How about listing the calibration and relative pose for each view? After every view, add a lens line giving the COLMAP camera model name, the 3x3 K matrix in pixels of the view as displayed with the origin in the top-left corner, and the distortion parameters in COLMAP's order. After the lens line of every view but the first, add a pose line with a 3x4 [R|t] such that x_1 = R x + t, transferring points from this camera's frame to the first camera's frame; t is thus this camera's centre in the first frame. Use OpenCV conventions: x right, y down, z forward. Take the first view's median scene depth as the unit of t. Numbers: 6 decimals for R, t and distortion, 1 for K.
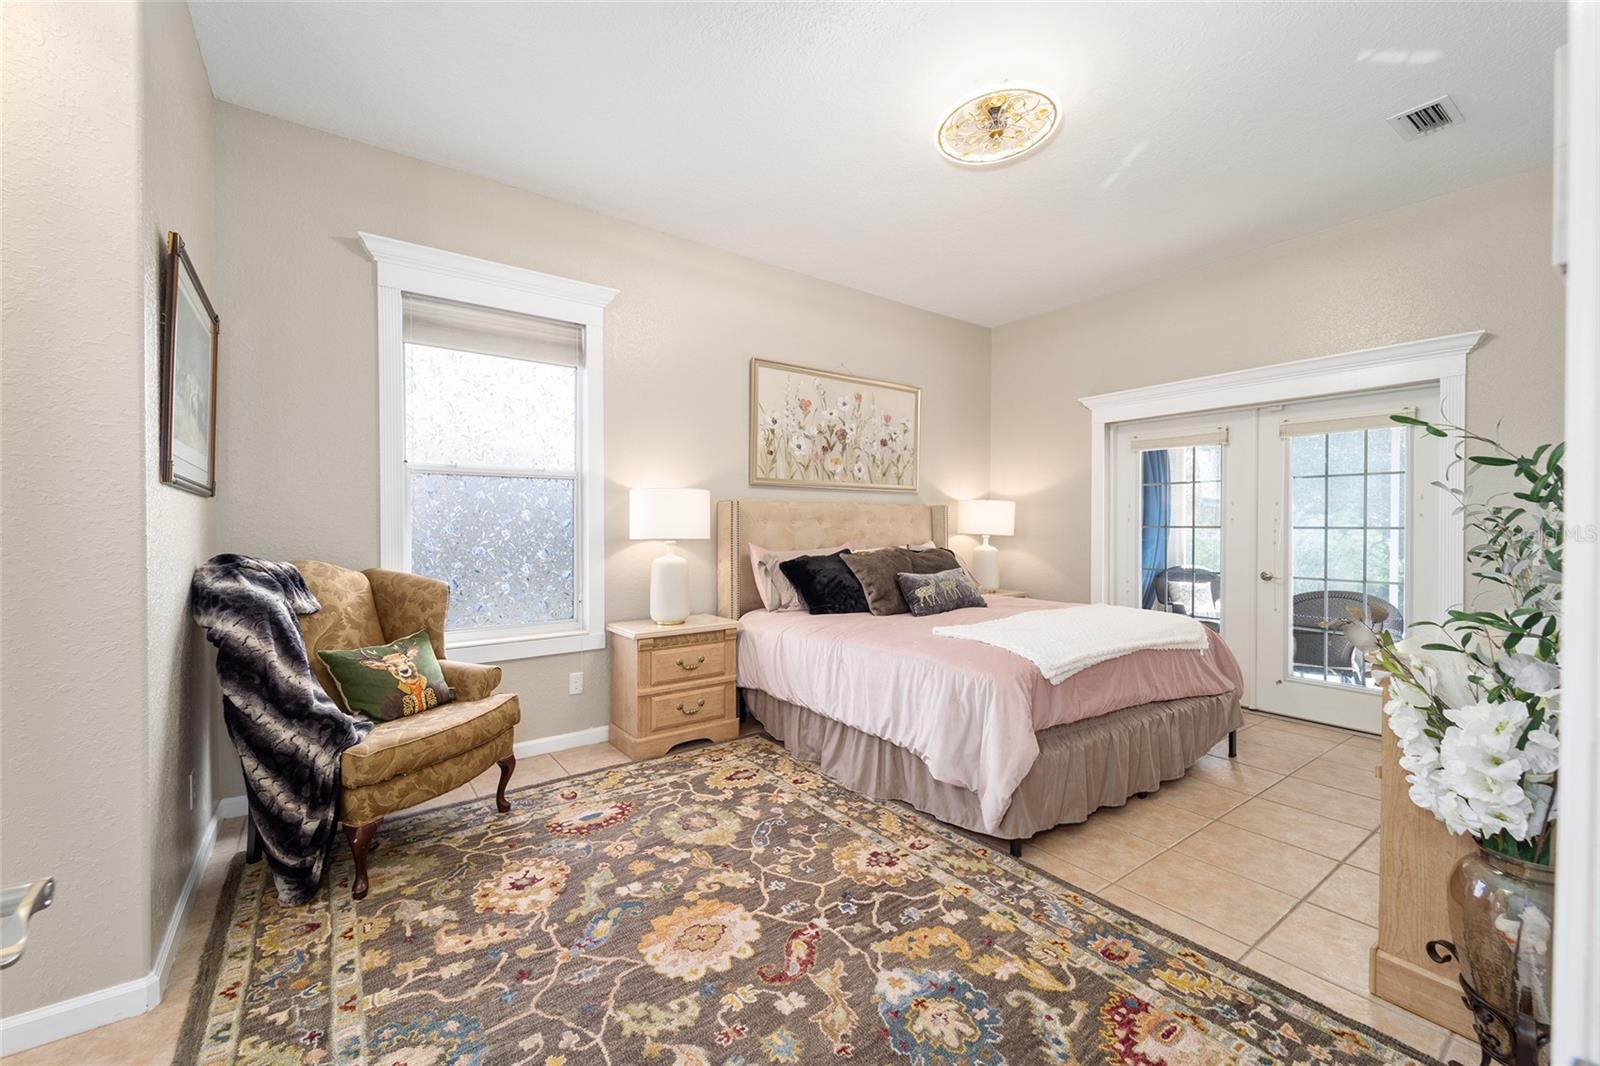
lens RADIAL K [[629.9, 0, 796.1], [0, 629.9, 528.9], [0, 0, 1]] dist [0.035913, -0.016162]
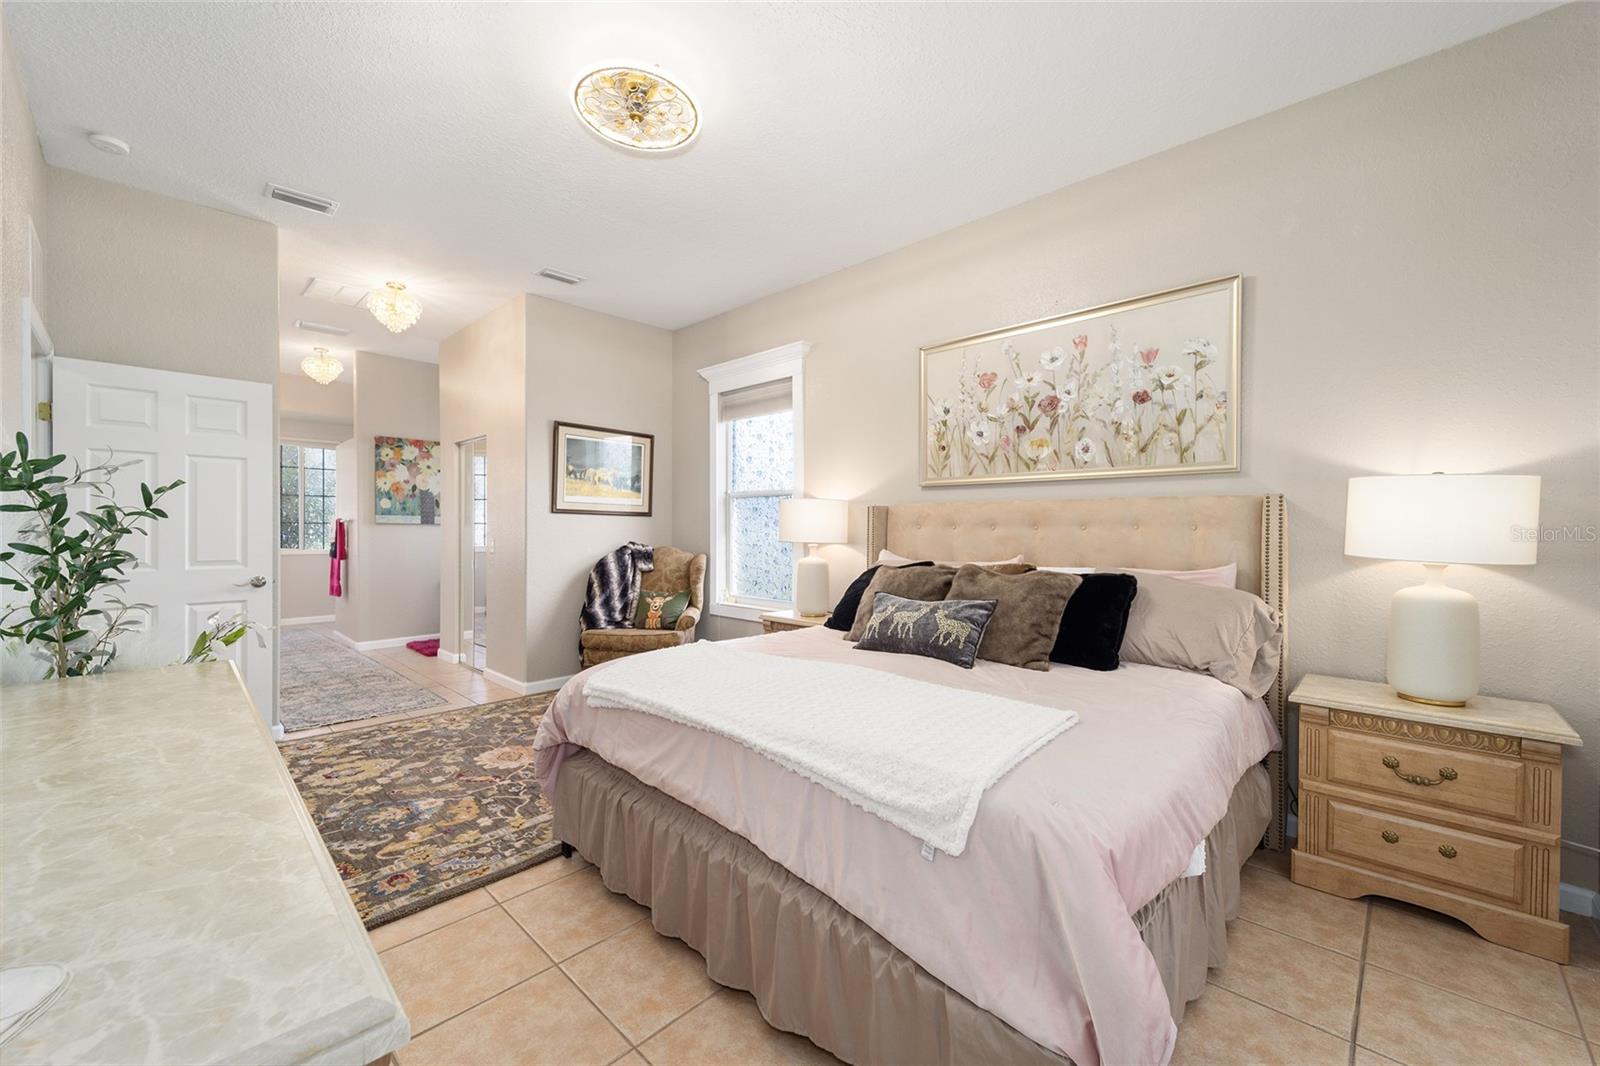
lens RADIAL K [[629.9, 0, 796.1], [0, 629.9, 528.9], [0, 0, 1]] dist [0.035913, -0.016162]
pose [[0.176586, 0.001341, -0.984284, 1.619033], [-0.013985, 0.999902, -0.001147, -0.012070], [0.984186, 0.013968, 0.176587, 1.347873]]
